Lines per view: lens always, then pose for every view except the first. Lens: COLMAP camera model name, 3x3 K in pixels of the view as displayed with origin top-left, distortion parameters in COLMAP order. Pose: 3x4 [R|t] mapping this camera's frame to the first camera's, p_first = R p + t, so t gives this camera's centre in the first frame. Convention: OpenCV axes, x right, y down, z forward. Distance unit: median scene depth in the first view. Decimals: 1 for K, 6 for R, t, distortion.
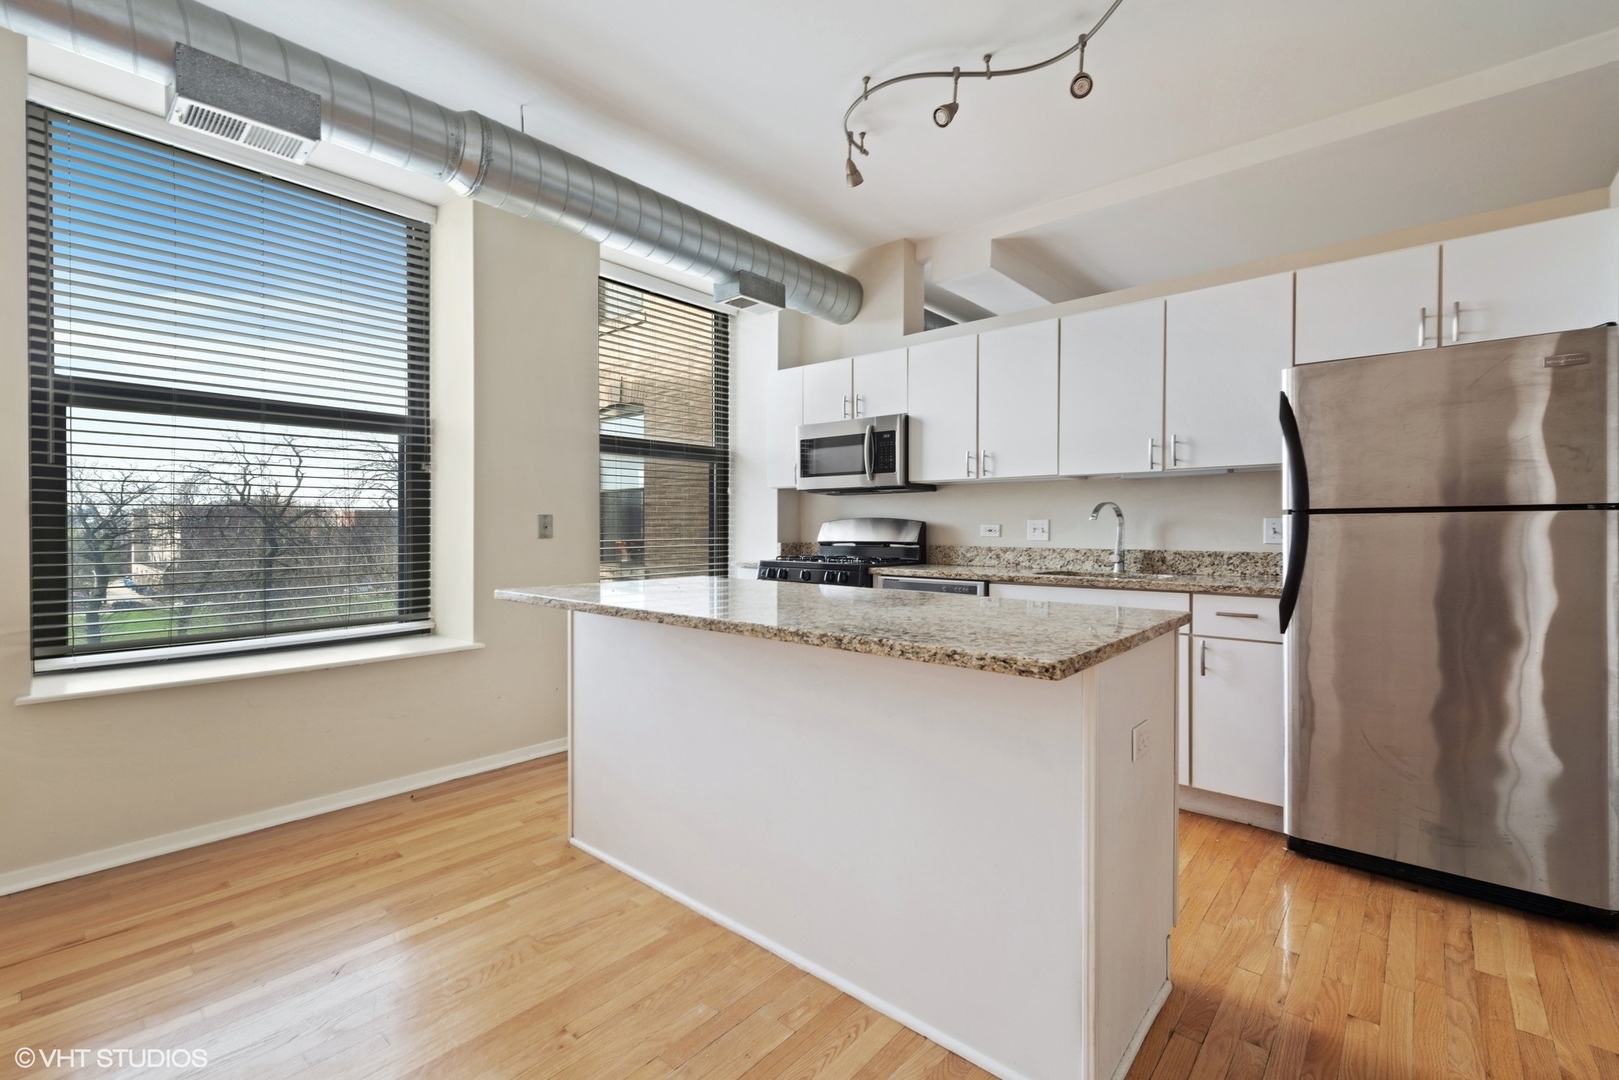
lens RADIAL K [[709.8, 0, 799.5], [0, 709.8, 541.7], [0, 0, 1]] dist [0.008918, -0.000422]
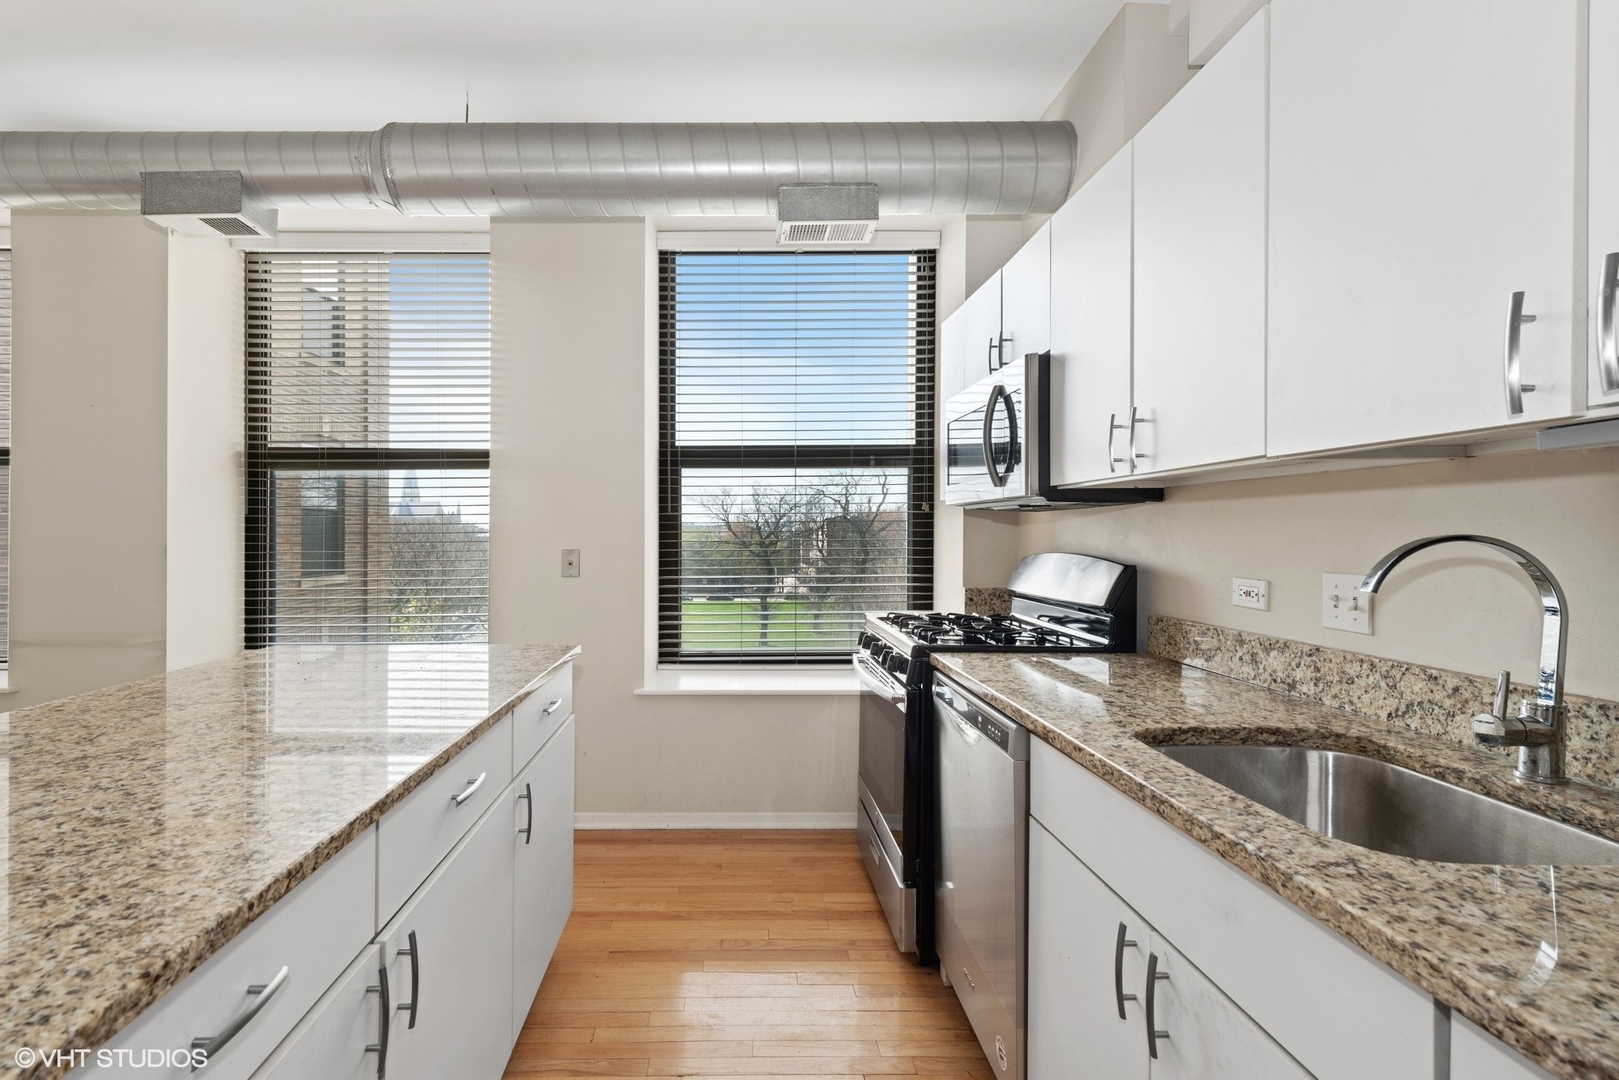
lens RADIAL K [[709.8, 0, 806.5], [0, 709.8, 556.4], [0, 0, 1]] dist [0.008918, -0.000422]
pose [[0.672101, 0.002960, -0.740454, 0.438148], [-0.005962, 0.999981, -0.001414, -0.037011], [0.740436, 0.005365, 0.672106, 0.589117]]
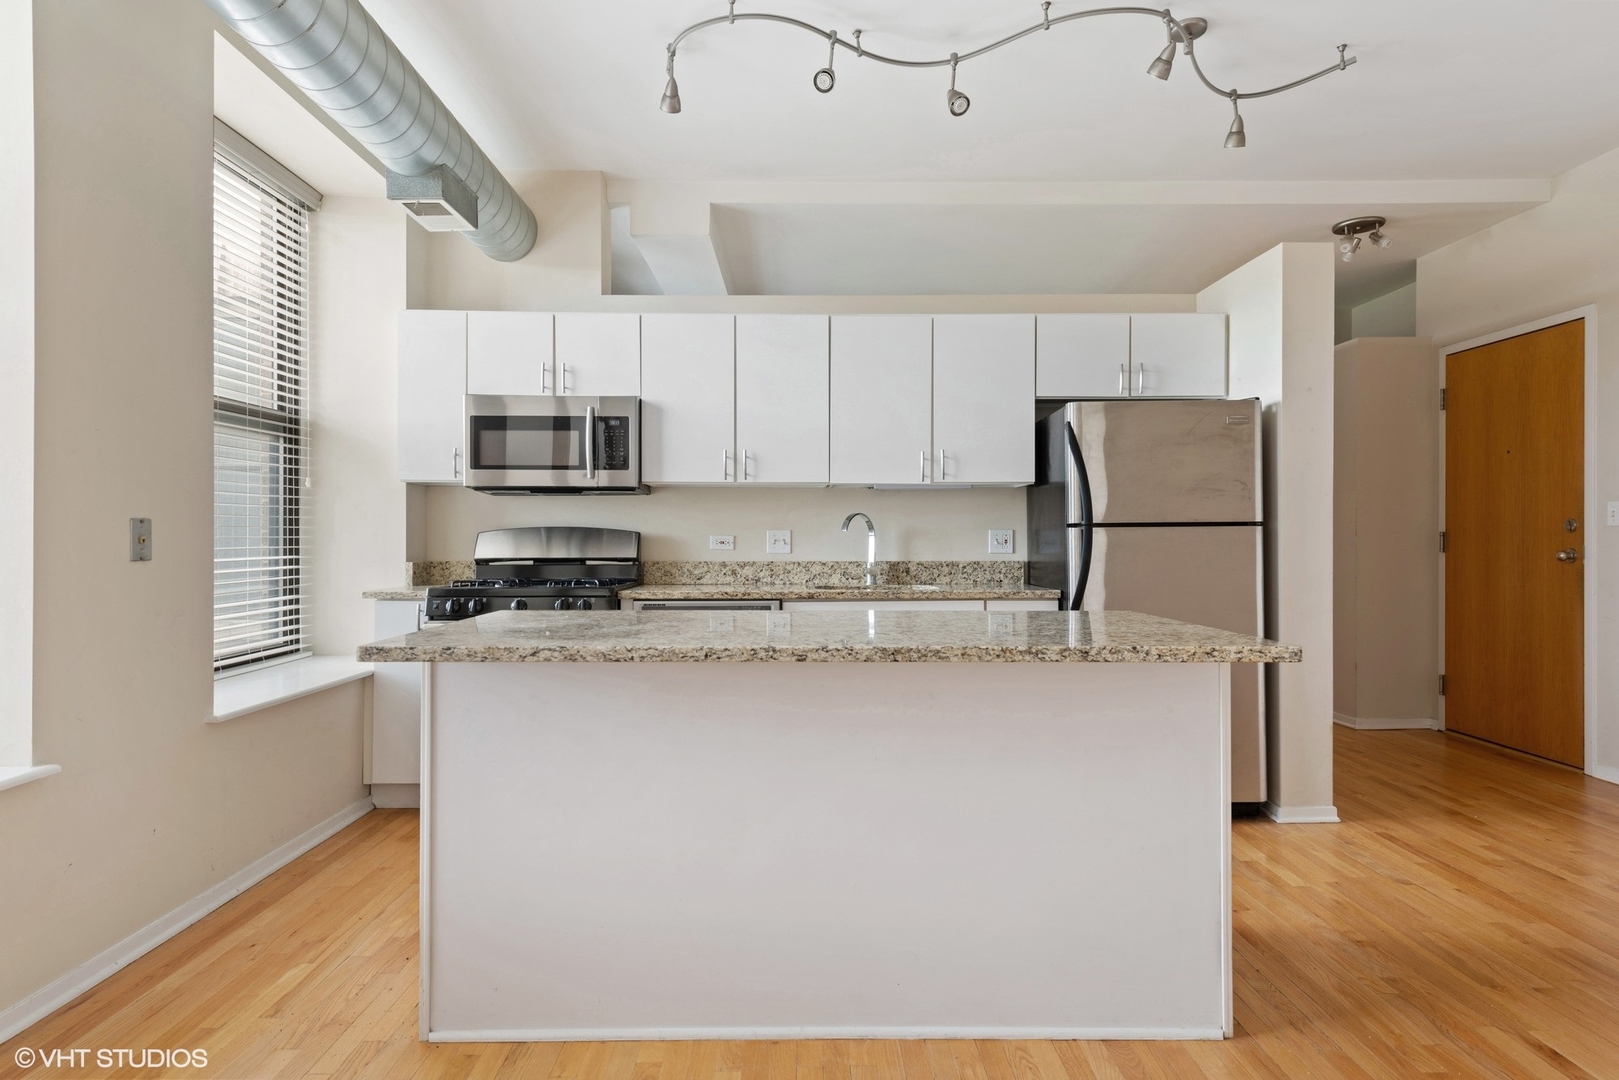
lens RADIAL K [[932.2, 0, 774.8], [0, 932.2, 548.4], [0, 0, 1]] dist [0.018511, -0.000867]
pose [[0.749531, -0.009645, 0.661899, -0.469987], [0.015492, 0.999876, -0.002973, -0.004586], [-0.661788, 0.012482, 0.749587, 0.123547]]
